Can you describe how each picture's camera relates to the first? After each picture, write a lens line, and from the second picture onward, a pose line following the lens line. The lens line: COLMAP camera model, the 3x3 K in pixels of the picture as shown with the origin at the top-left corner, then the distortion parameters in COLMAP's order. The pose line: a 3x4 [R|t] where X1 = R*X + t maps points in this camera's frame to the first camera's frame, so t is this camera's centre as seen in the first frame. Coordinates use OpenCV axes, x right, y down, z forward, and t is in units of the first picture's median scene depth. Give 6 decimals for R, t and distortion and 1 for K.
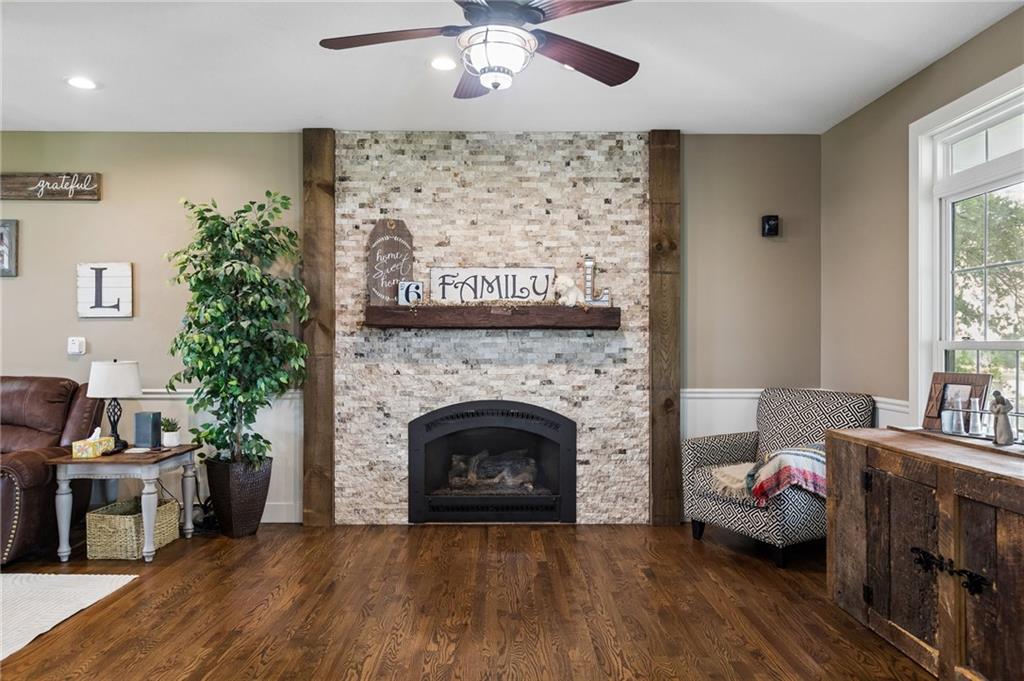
lens RADIAL K [[677.0, 0, 512.0], [0, 677.0, 340.5], [0, 0, 1]] dist [-0.005029, -0.001956]
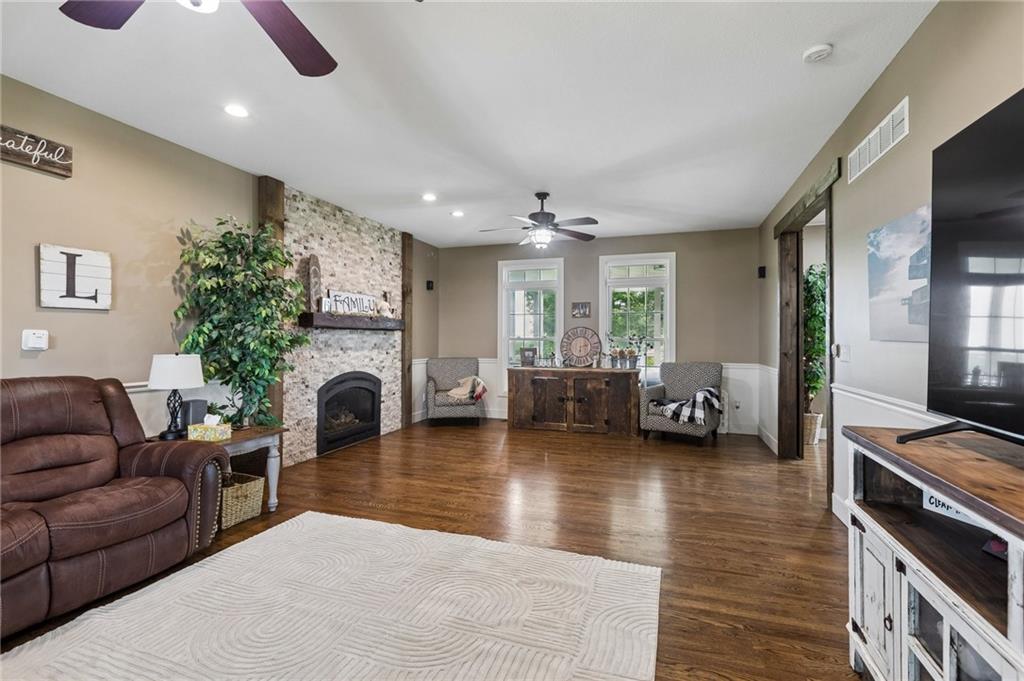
lens RADIAL K [[458.5, 0, 502.2], [0, 458.5, 339.1], [0, 0, 1]] dist [-0.002015, -0.000917]
pose [[0.357532, -0.001396, 0.933900, -0.966265], [-0.003433, 0.999990, 0.002809, 0.002822], [-0.933894, -0.004211, 0.357524, 0.243456]]
